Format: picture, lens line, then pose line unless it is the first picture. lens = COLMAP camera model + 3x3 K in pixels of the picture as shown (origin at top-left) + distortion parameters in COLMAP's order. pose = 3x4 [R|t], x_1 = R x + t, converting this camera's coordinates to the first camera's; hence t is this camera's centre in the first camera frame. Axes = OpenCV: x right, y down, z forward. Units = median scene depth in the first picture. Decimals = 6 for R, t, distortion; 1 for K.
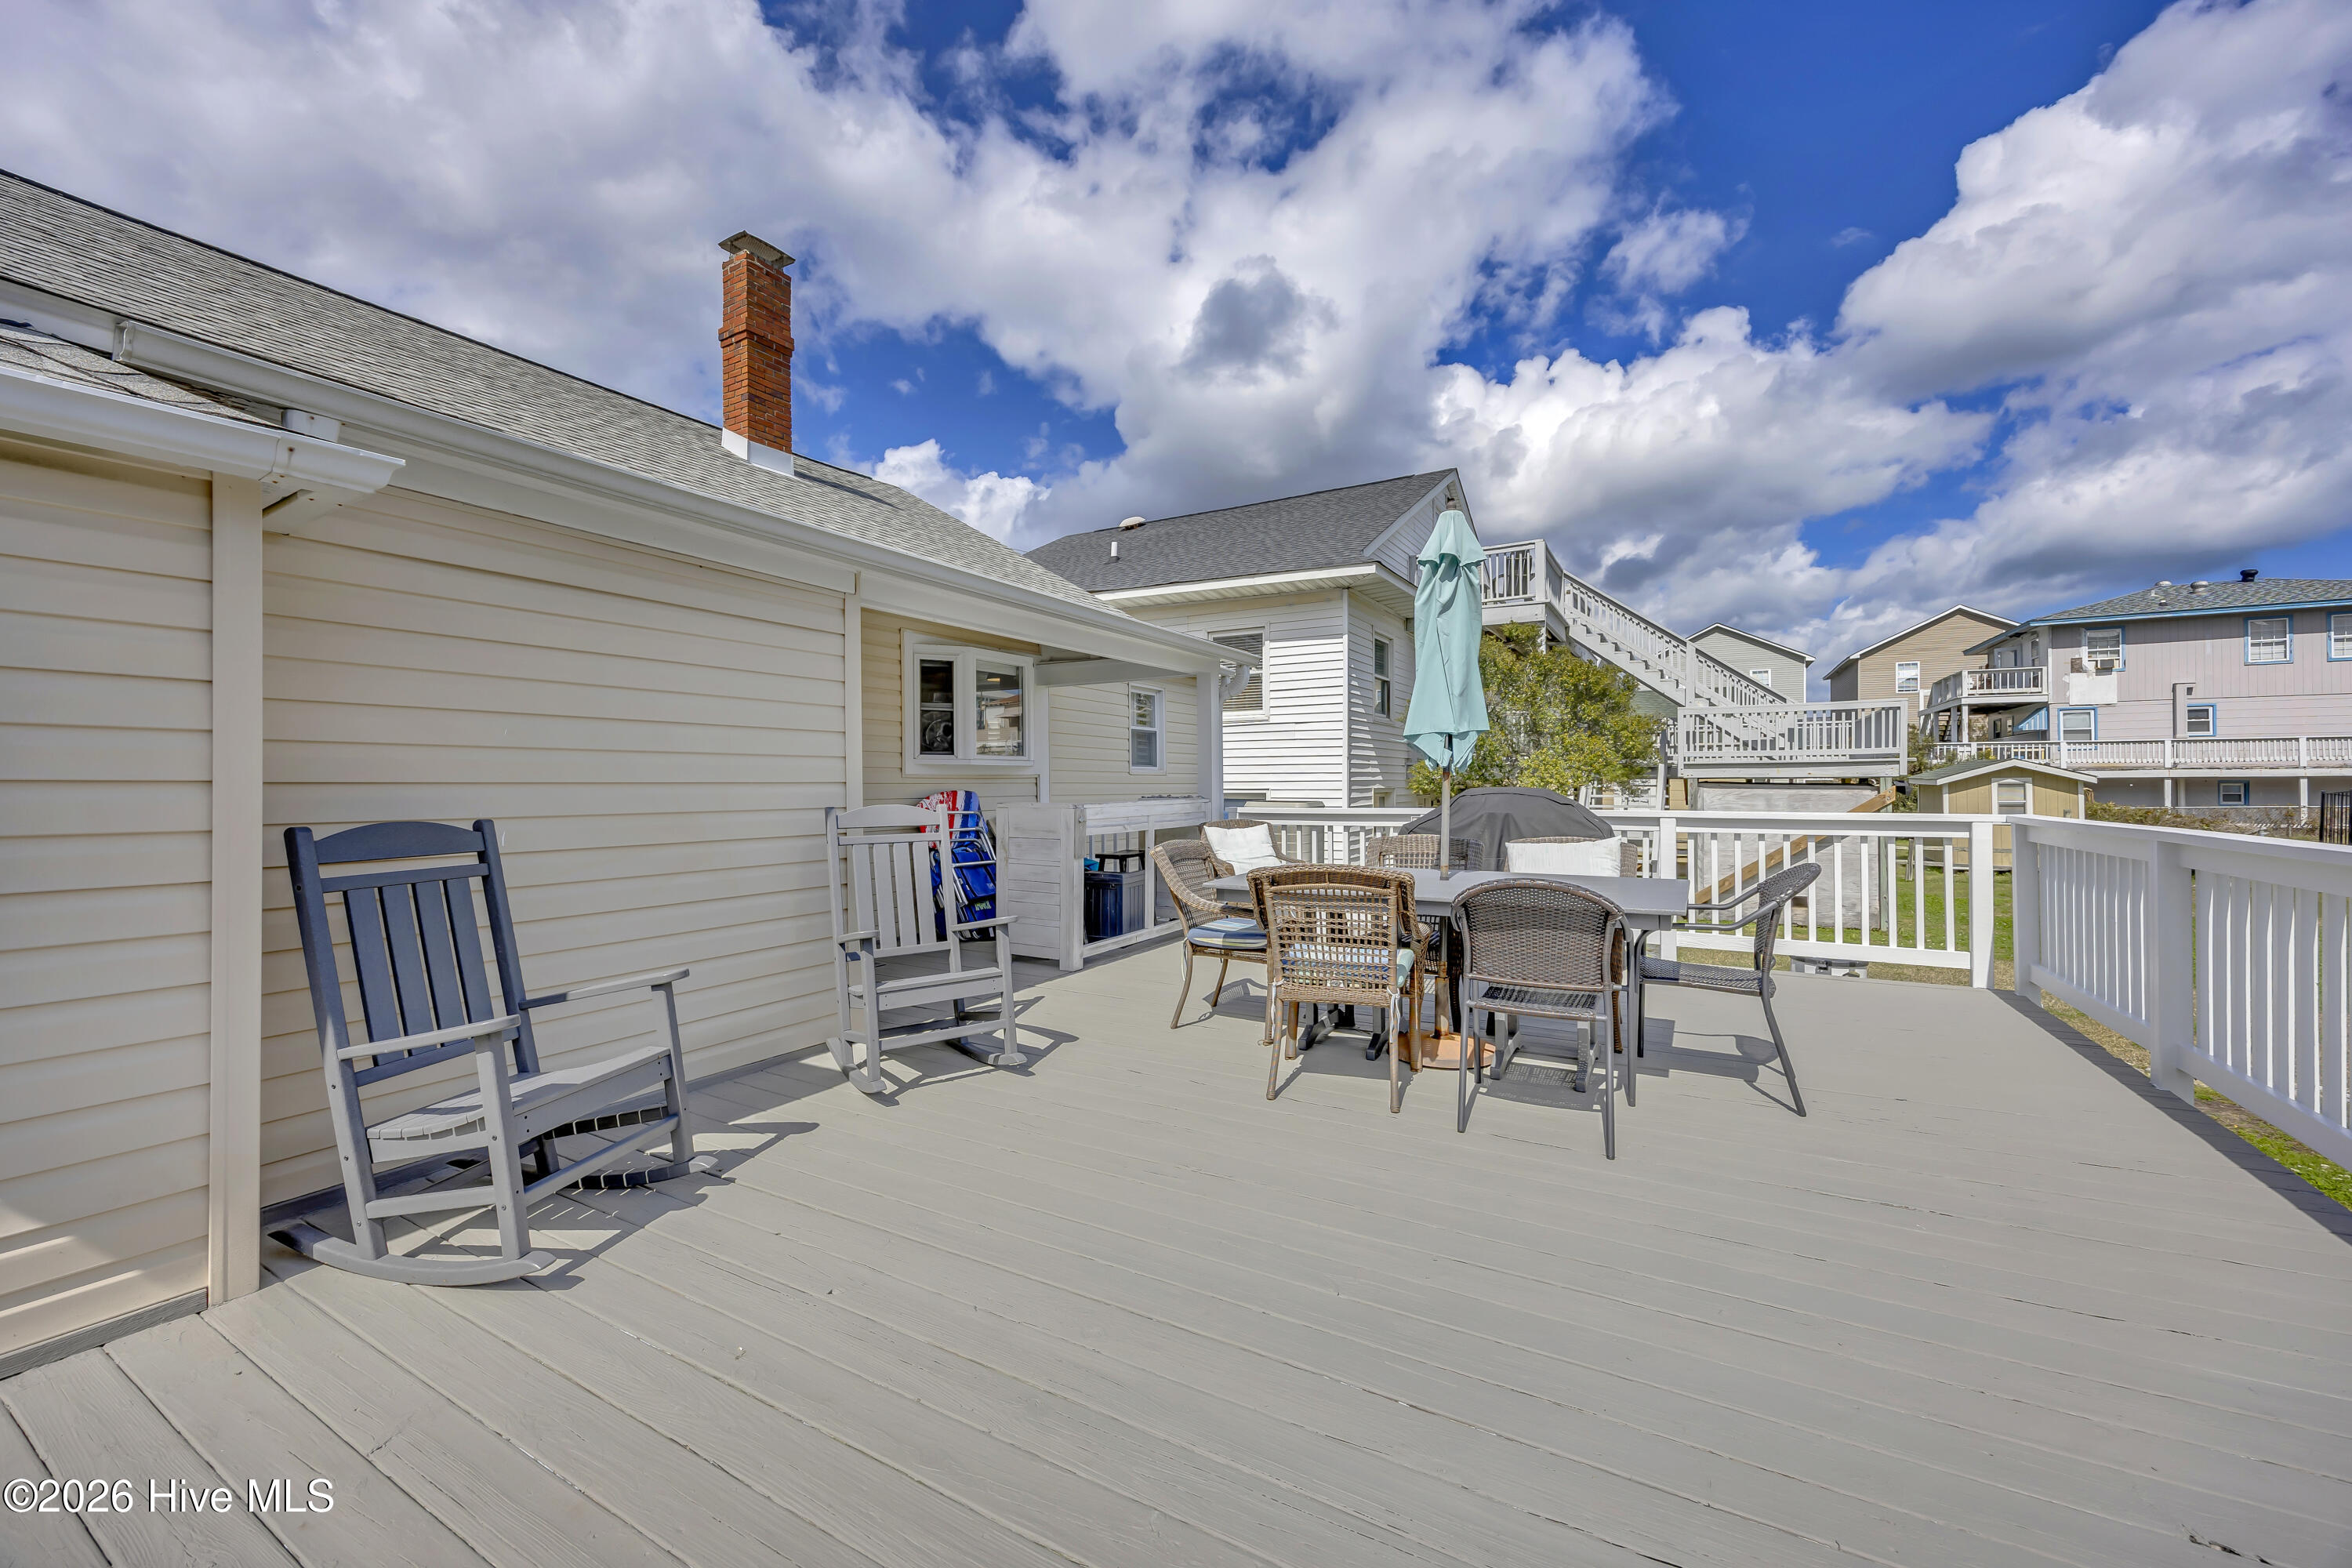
lens RADIAL K [[918.3, 0, 1176.0], [0, 918.3, 784.0], [0, 0, 1]] dist [-0.000110, -0.000065]
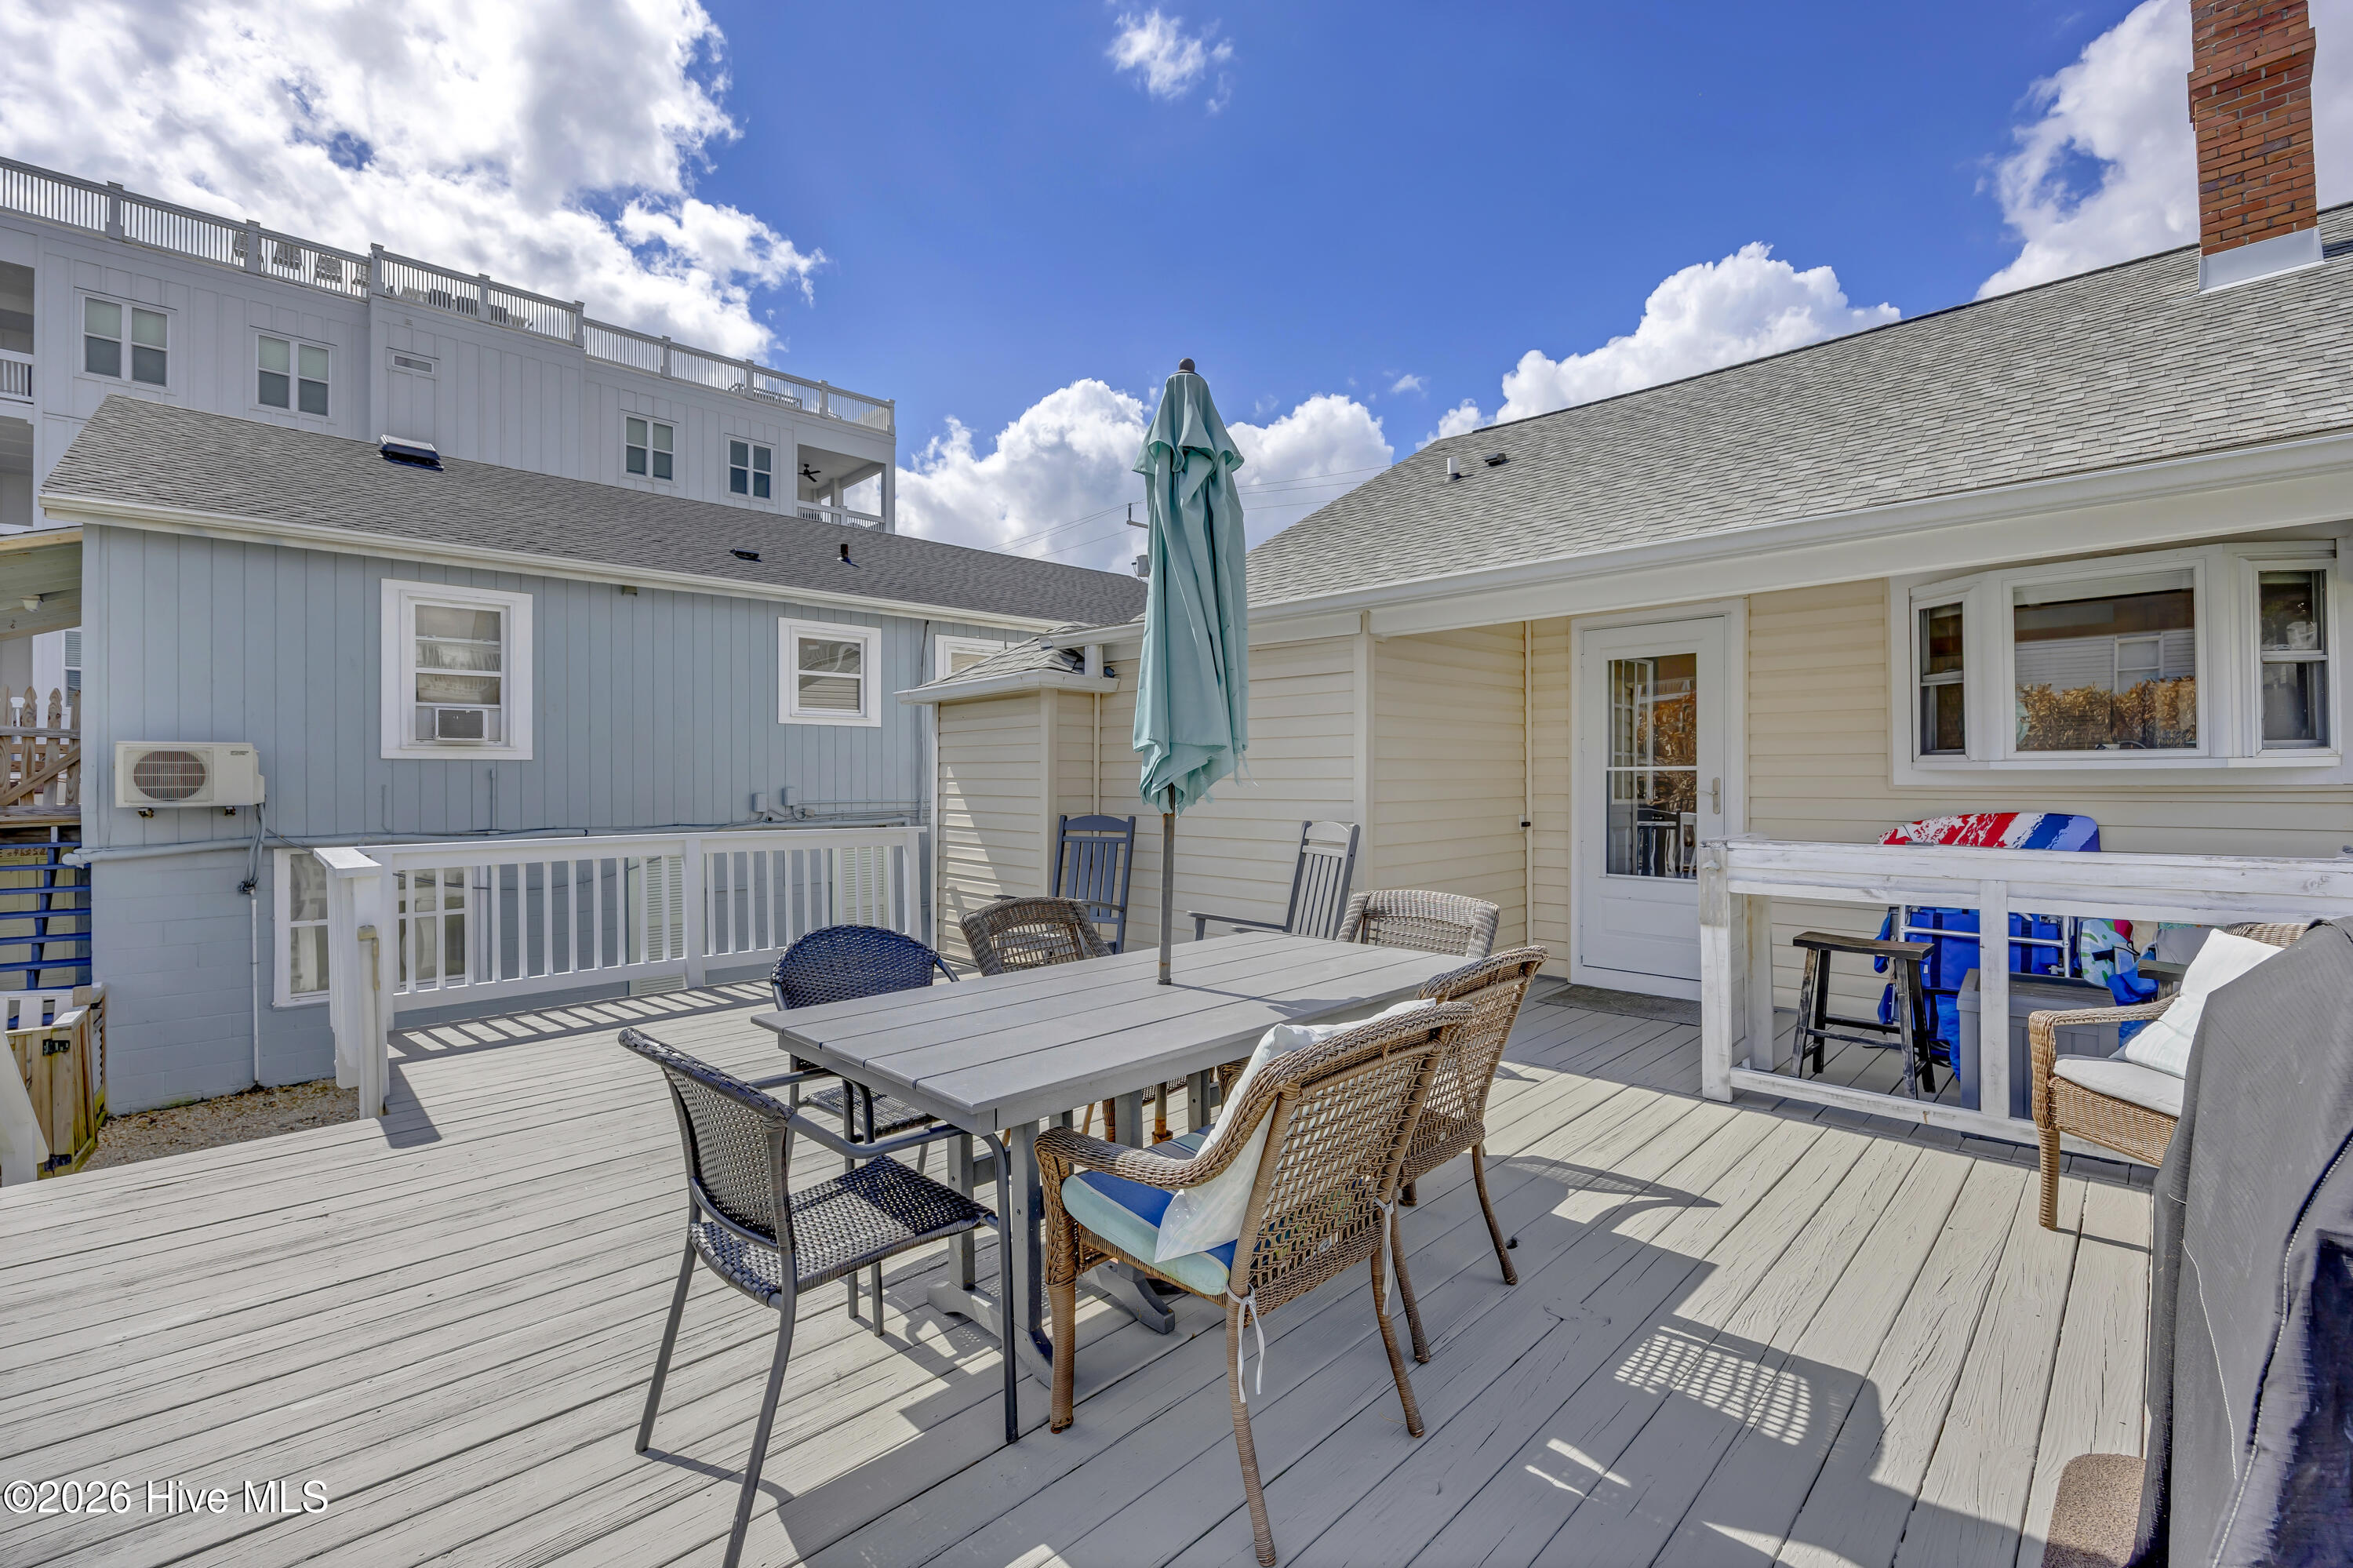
lens RADIAL K [[967.7, 0, 1176.5], [0, 967.7, 784.0], [0, 0, 1]] dist [-0.013226, -0.000109]
pose [[-0.276772, 0.009318, -0.960891, 0.519488], [0.005247, 0.999953, 0.008185, -0.020261], [0.960921, -0.002777, -0.276808, 0.676117]]
